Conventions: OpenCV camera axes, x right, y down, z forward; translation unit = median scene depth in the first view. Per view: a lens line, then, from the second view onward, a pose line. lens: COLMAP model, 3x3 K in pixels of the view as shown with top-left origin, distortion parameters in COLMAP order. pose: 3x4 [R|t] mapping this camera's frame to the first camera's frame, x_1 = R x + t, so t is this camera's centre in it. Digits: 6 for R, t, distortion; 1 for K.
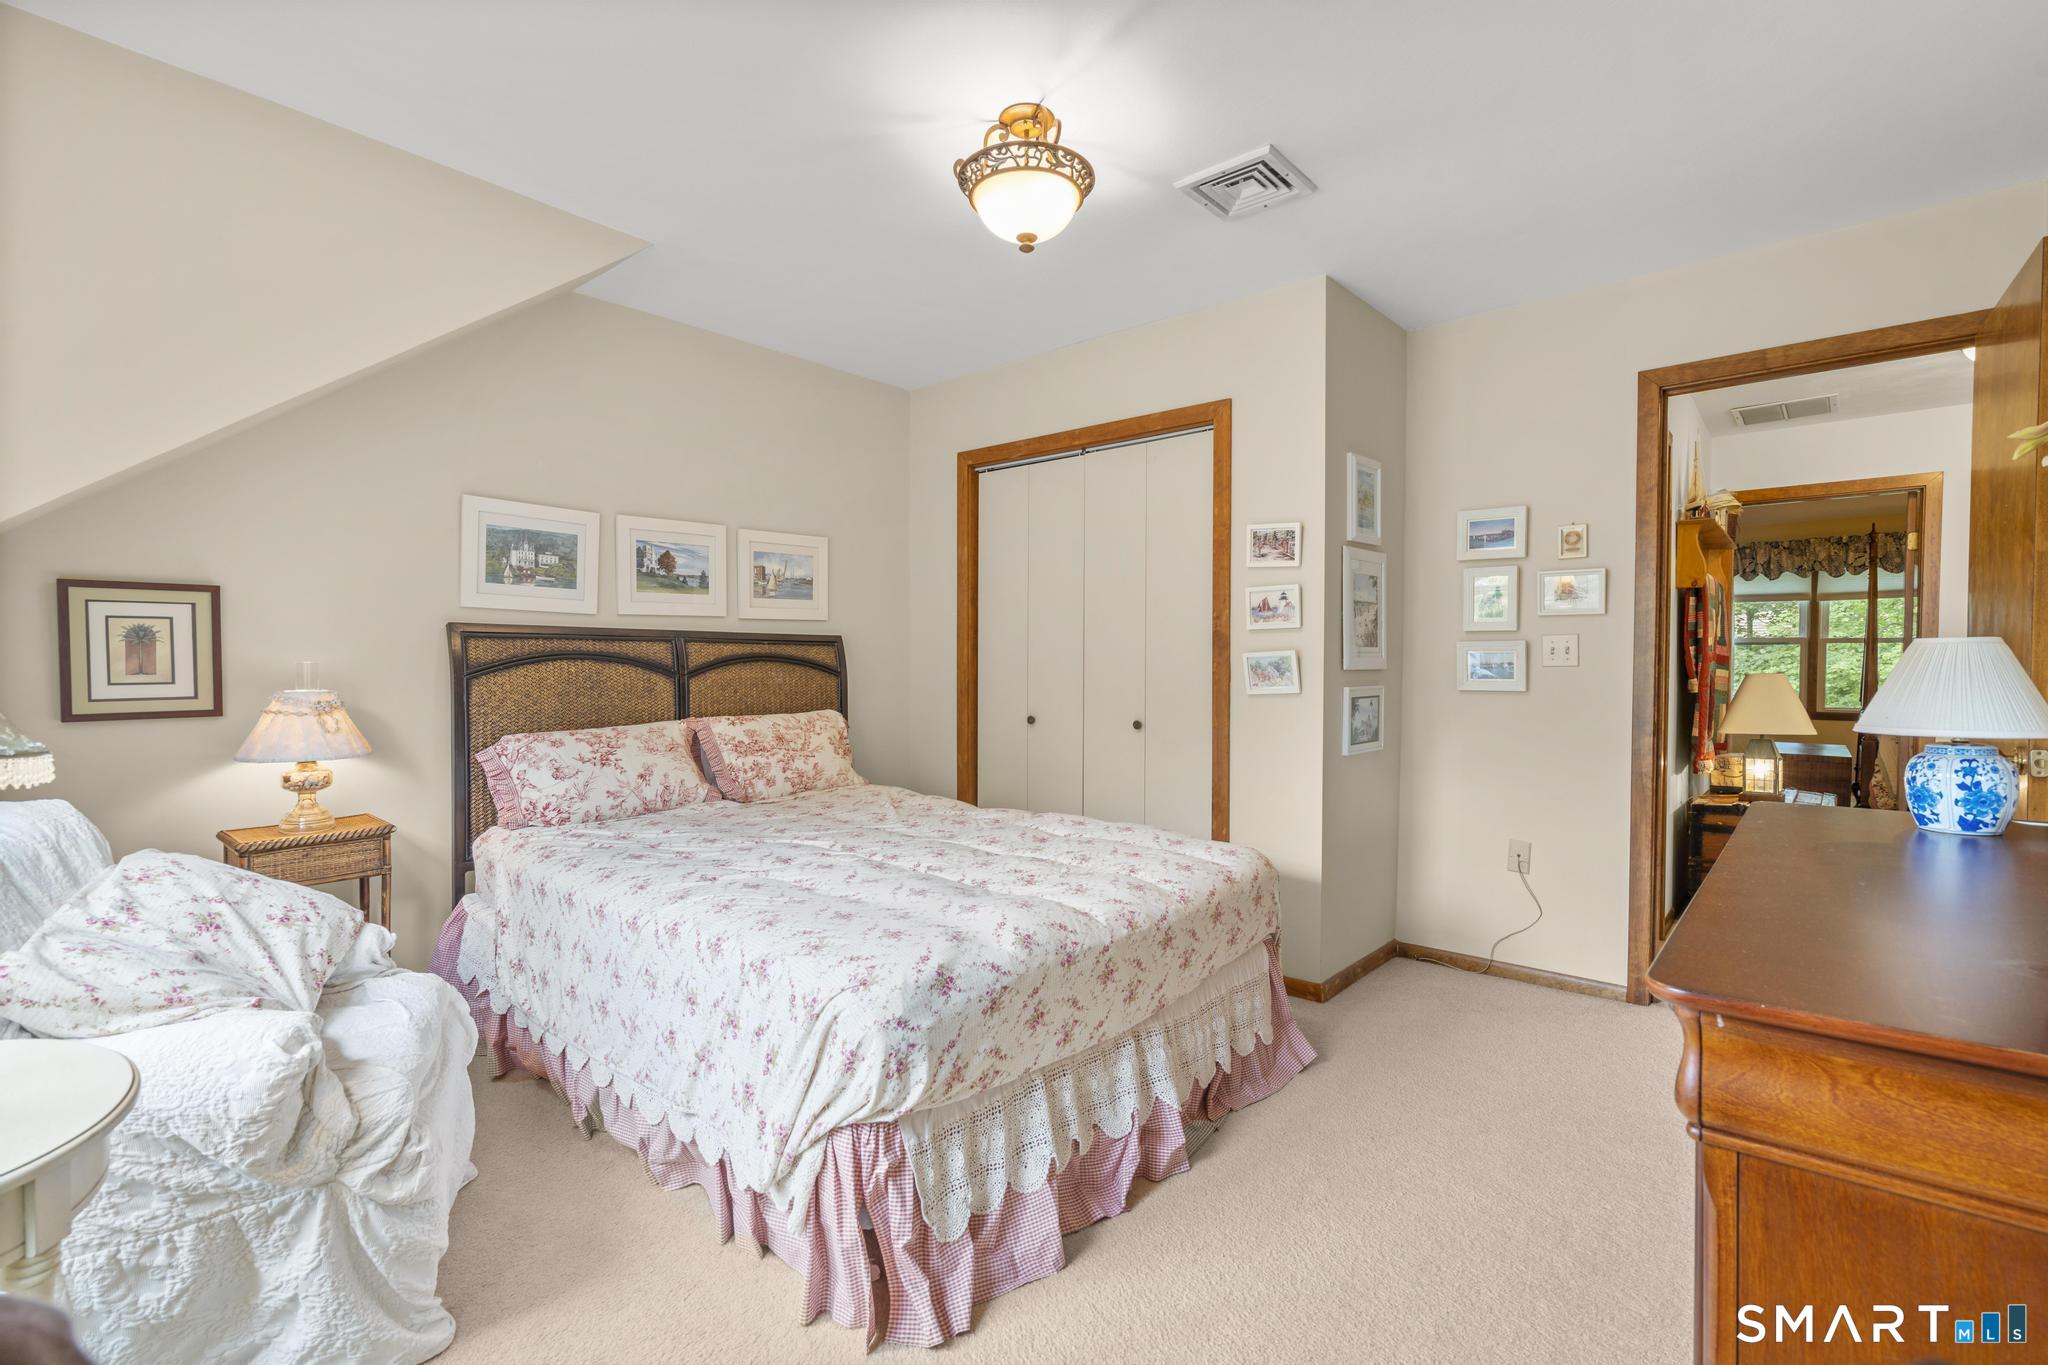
lens RADIAL K [[923.9, 0, 1032.8], [0, 923.9, 679.9], [0, 0, 1]] dist [-0.007043, 0.003730]
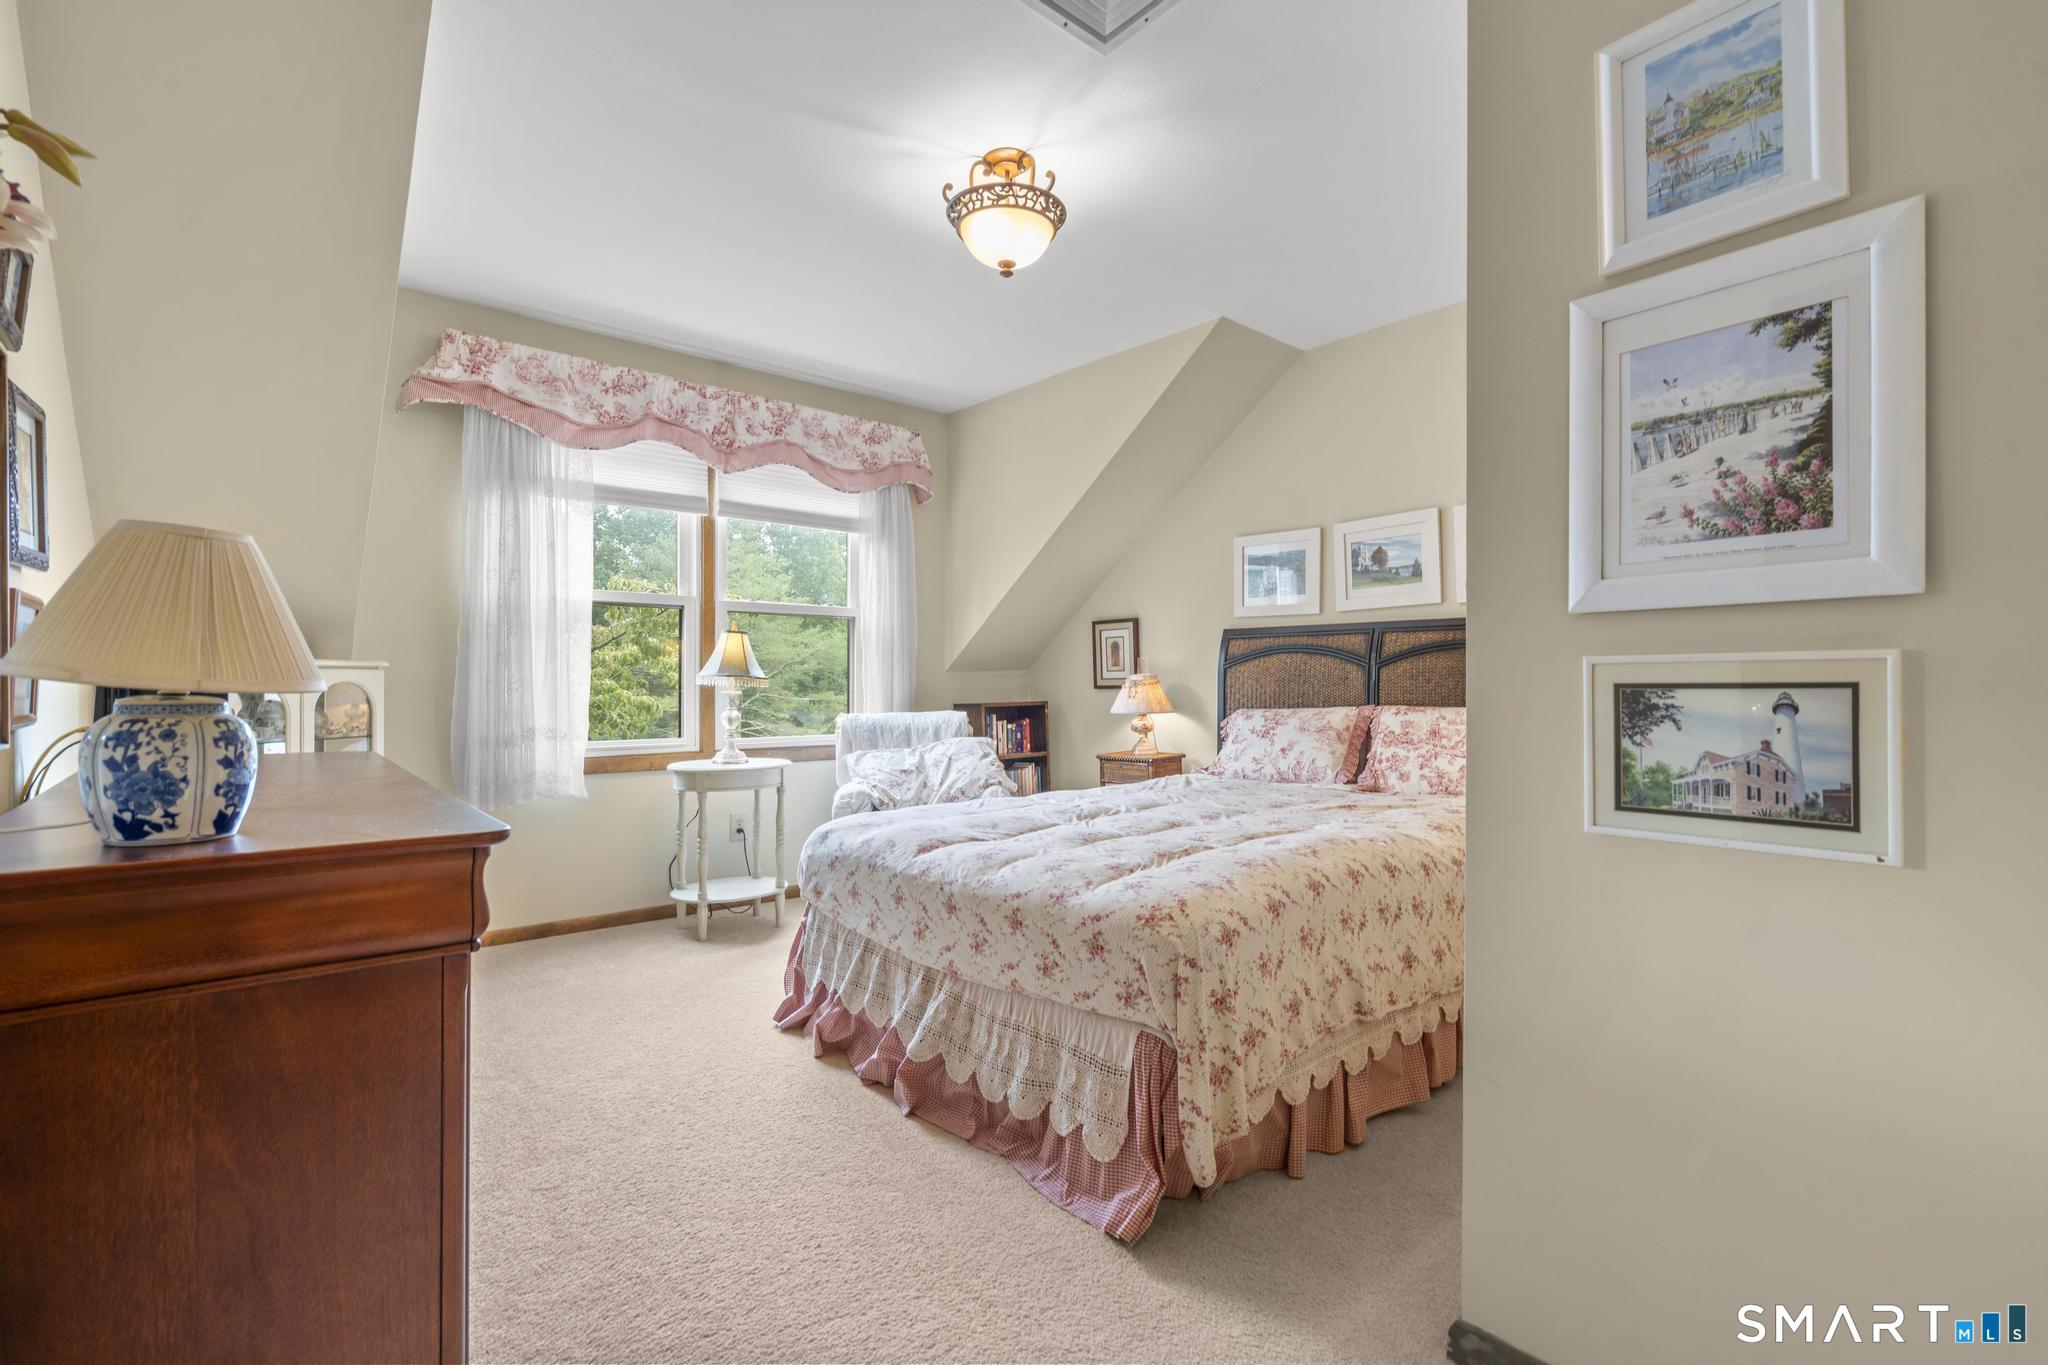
lens RADIAL K [[923.9, 0, 1023.2], [0, 923.9, 682.0], [0, 0, 1]] dist [-0.007043, 0.003730]
pose [[-0.151329, -0.002577, -0.988480, 0.728989], [-0.018853, 0.999822, 0.000280, 0.022362], [0.988304, 0.018678, -0.151351, 0.789235]]
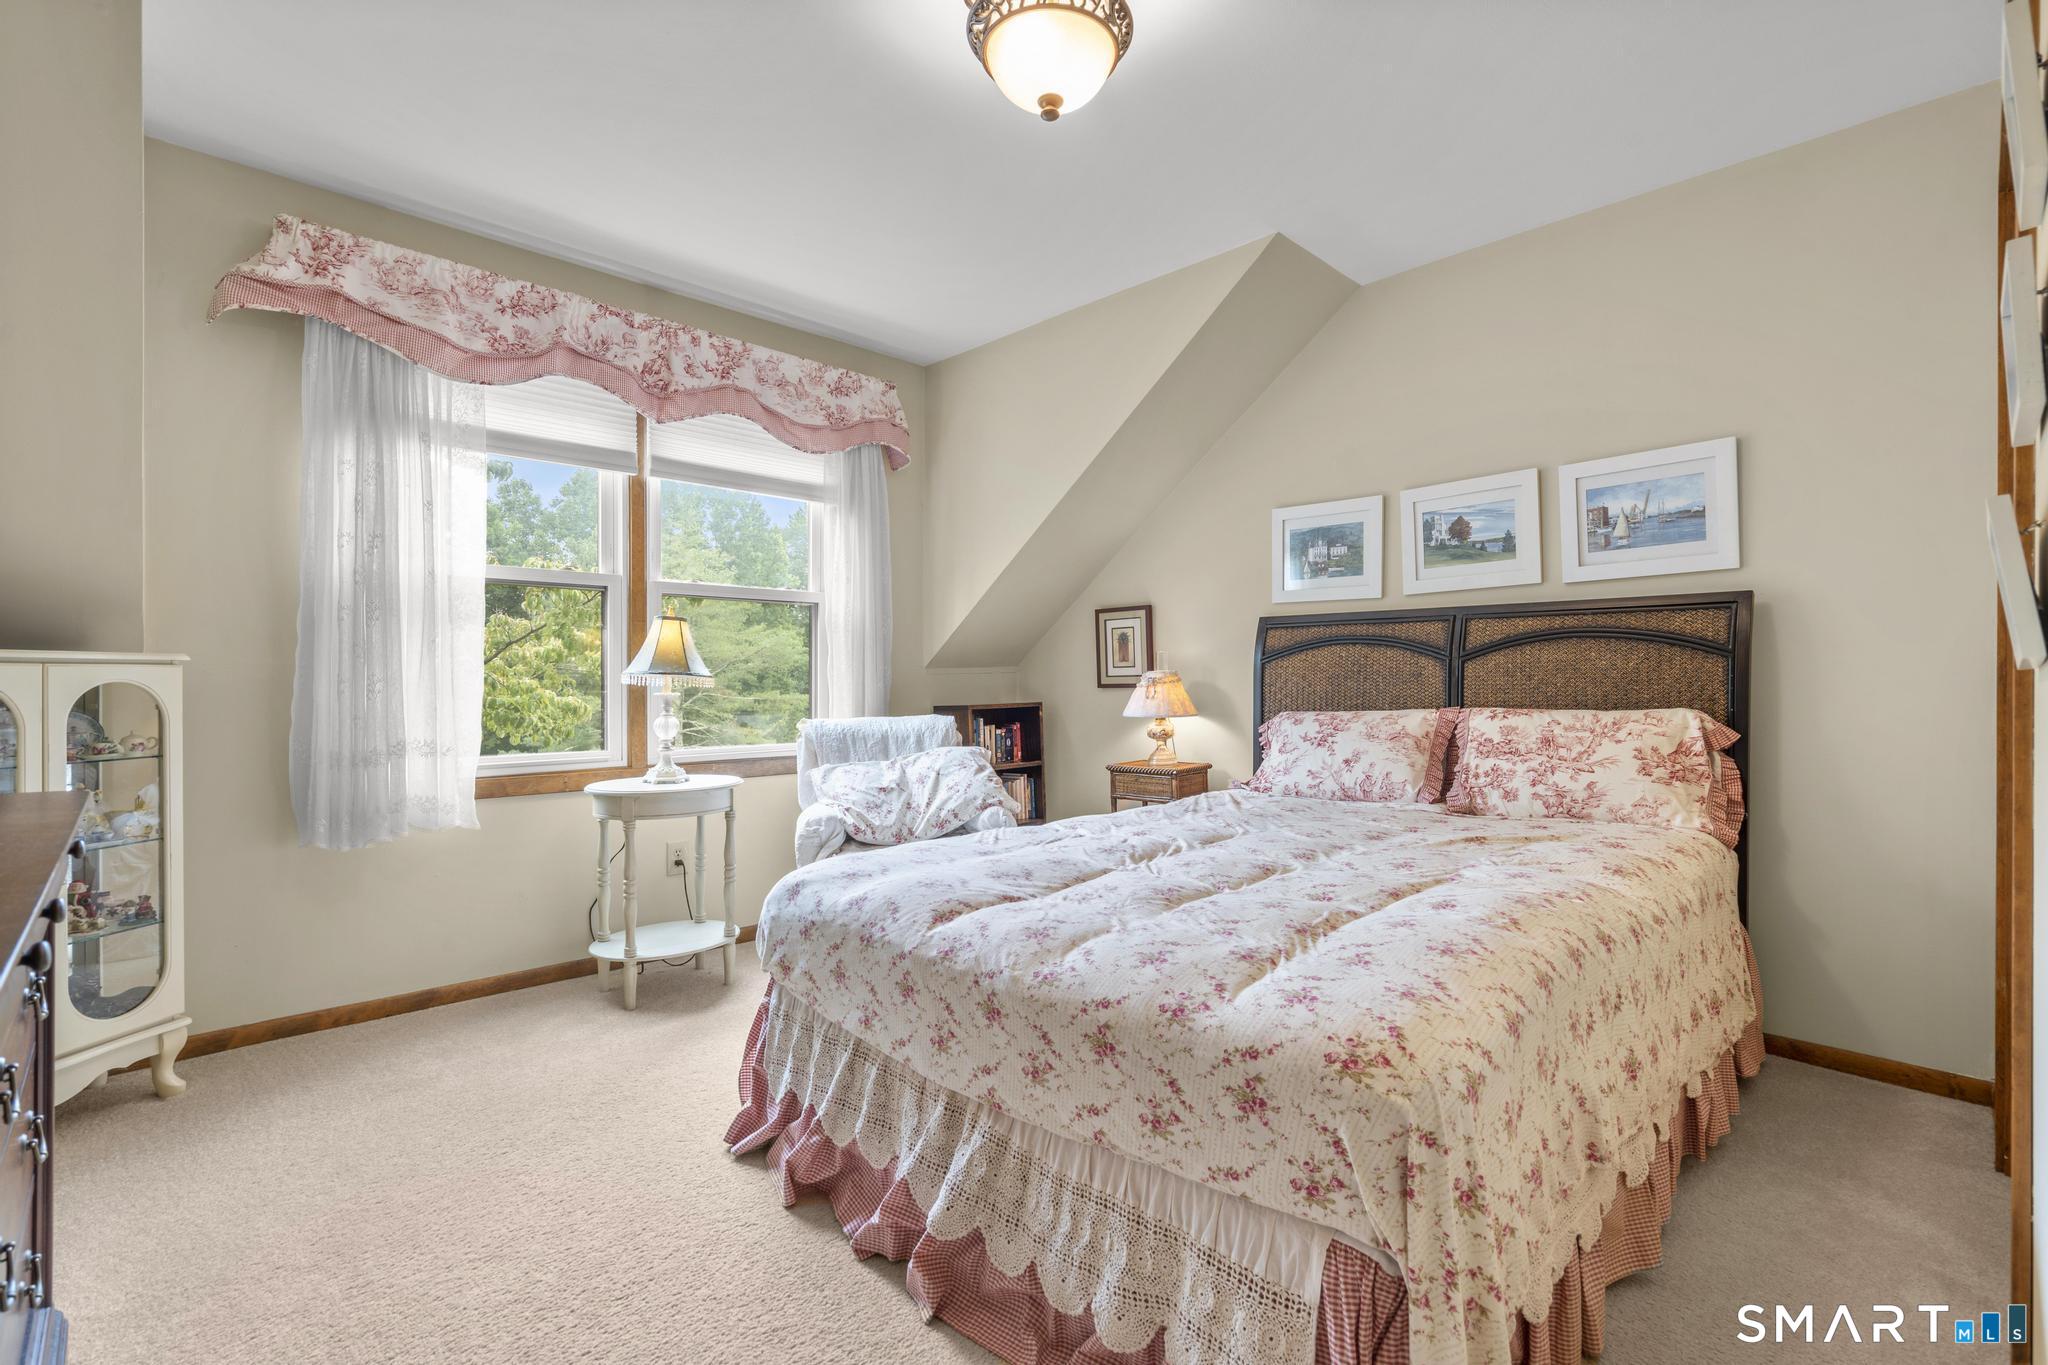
lens RADIAL K [[923.9, 0, 1025.0], [0, 923.9, 682.9], [0, 0, 1]] dist [-0.007043, 0.003730]
pose [[-0.092649, 0.000357, -0.995699, 0.532771], [-0.016337, 0.999865, 0.001879, 0.023780], [0.995565, 0.016441, -0.092631, 0.697904]]
